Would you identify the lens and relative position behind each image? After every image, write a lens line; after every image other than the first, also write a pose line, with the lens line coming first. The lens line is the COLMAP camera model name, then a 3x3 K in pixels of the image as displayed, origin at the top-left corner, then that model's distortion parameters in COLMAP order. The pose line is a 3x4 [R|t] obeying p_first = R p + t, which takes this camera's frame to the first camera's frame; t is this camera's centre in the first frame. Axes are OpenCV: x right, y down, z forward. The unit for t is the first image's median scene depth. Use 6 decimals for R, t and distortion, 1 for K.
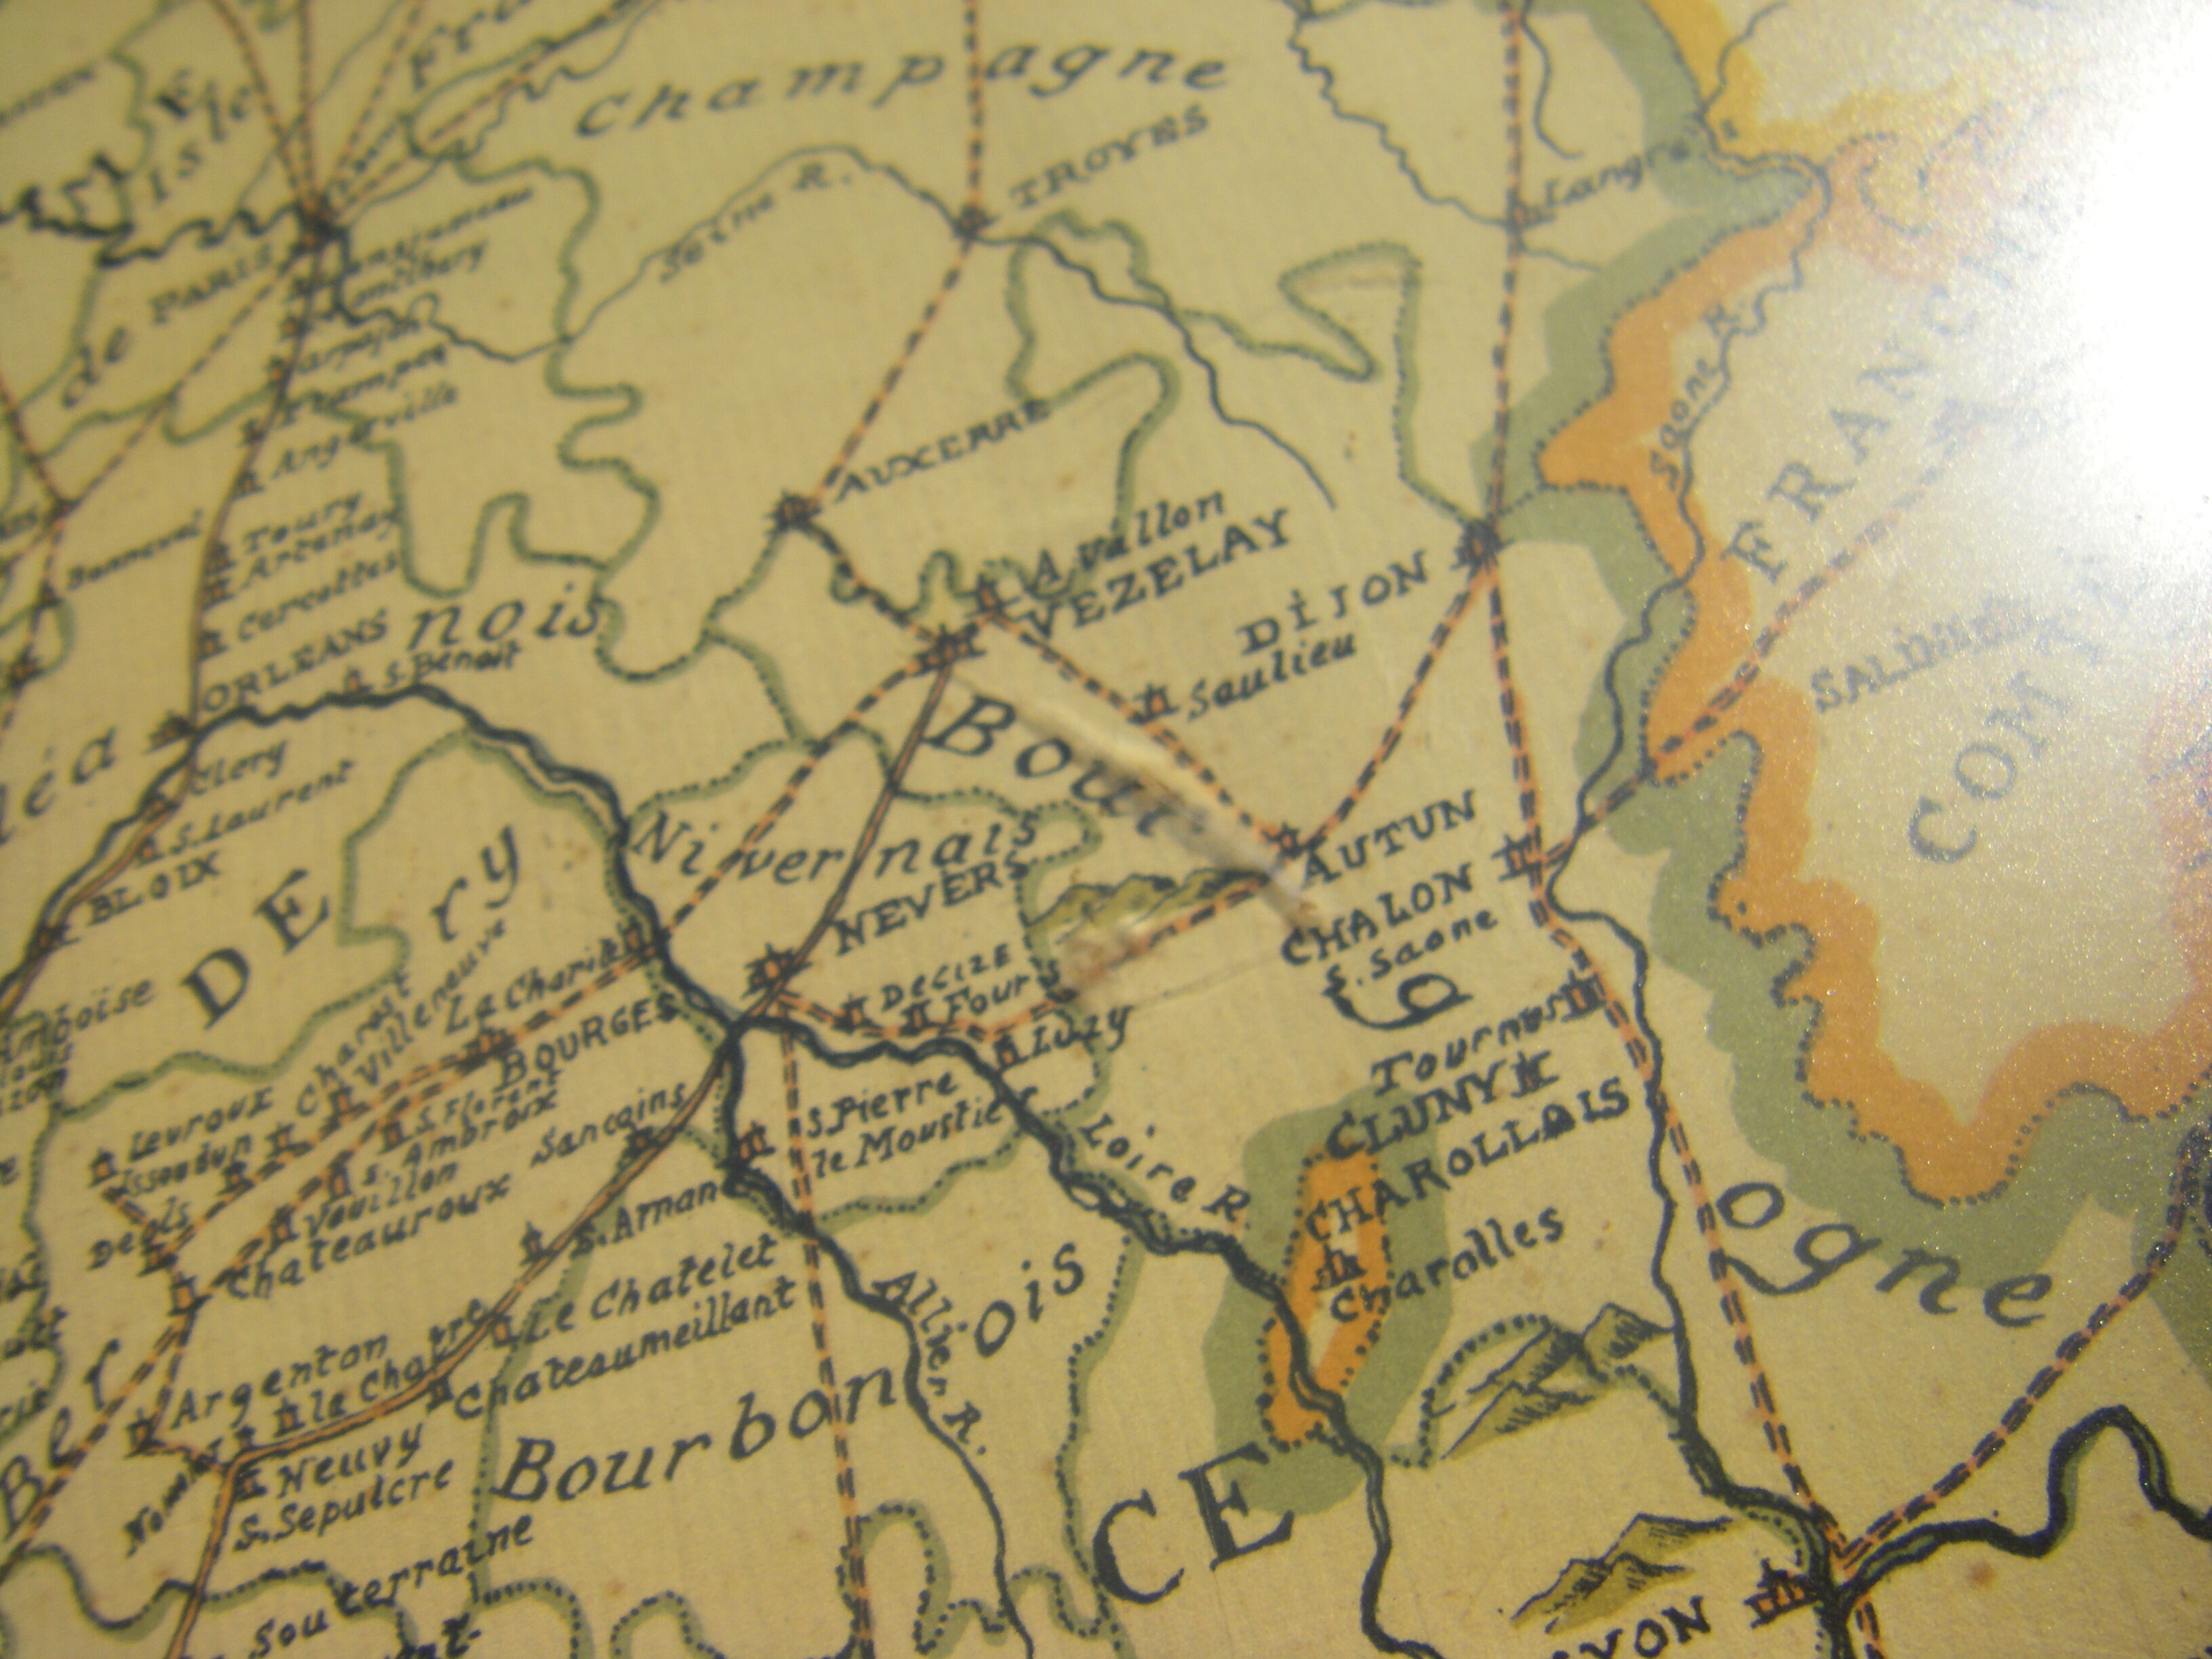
lens RADIAL K [[2427.8, 0, 1106.0], [0, 2427.8, 829.5], [0, 0, 1]] dist [-0.211465, 0.309883]
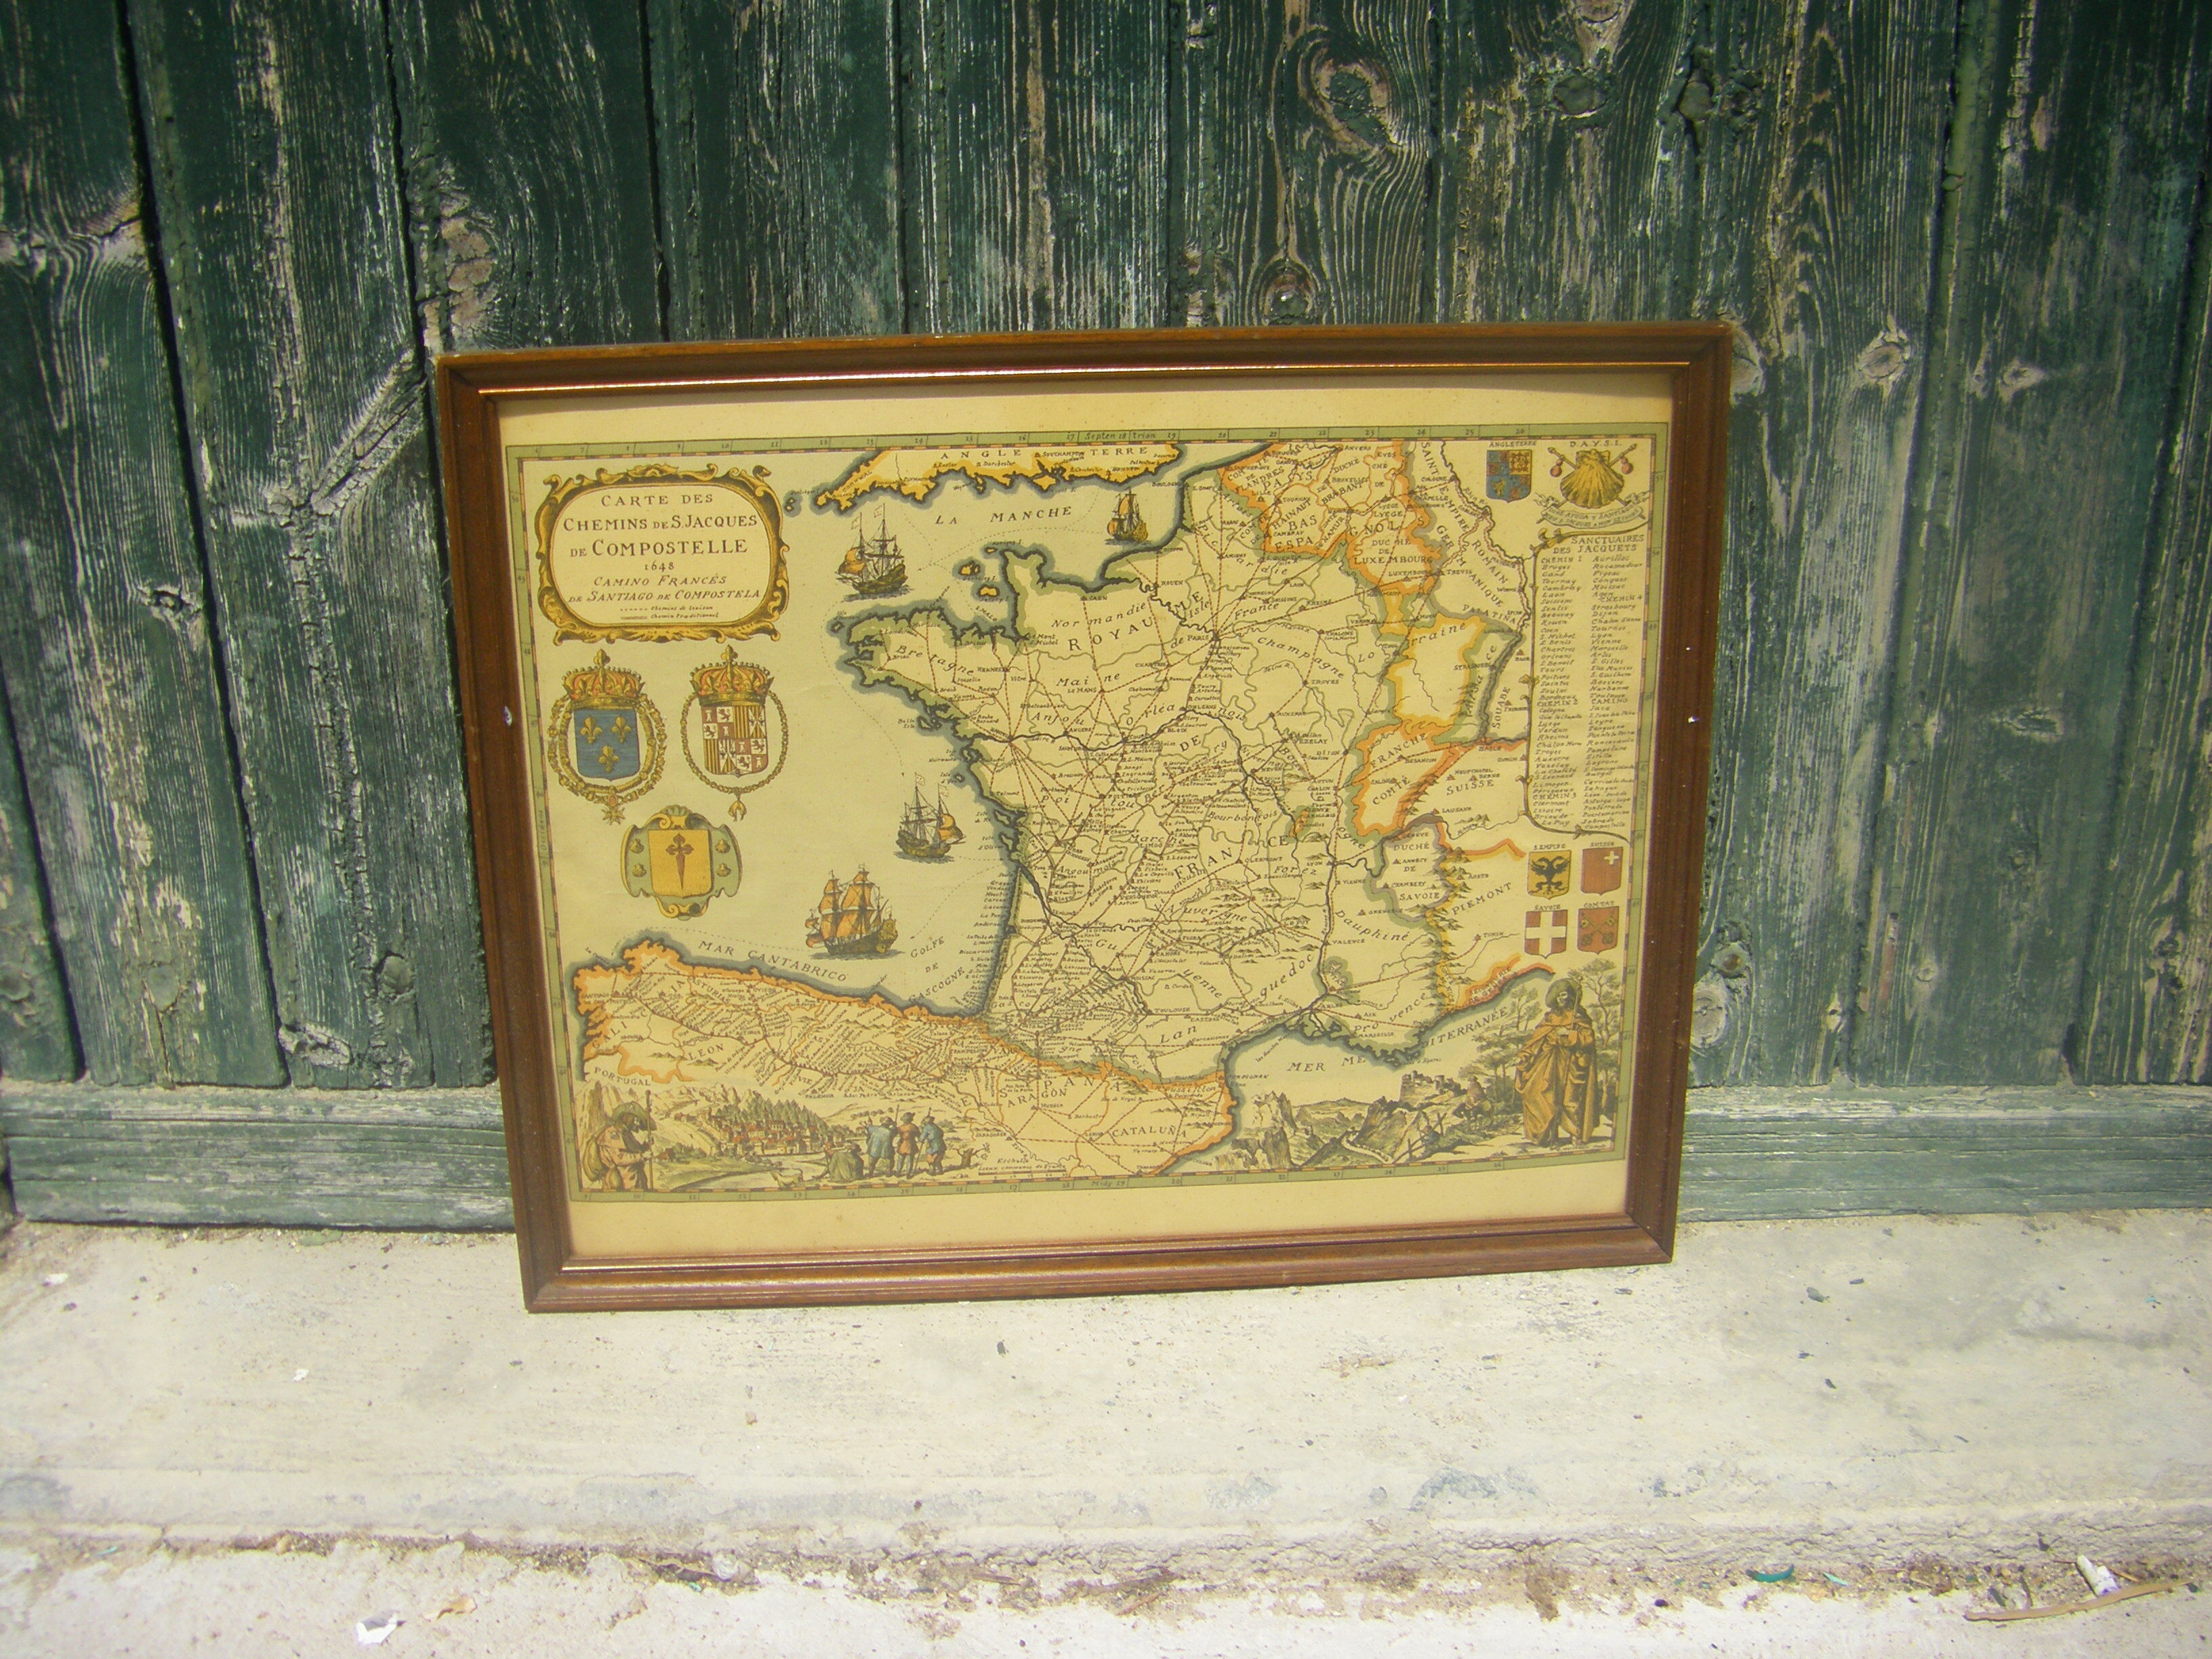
lens RADIAL K [[2427.8, 0, 1106.0], [0, 2427.8, 829.5], [0, 0, 1]] dist [-0.211465, 0.309883]
pose [[0.918022, 0.189952, 0.348071, -3.621904], [-0.374656, 0.703013, 0.604488, -4.869590], [-0.129875, -0.685340, 0.716548, -5.337724]]
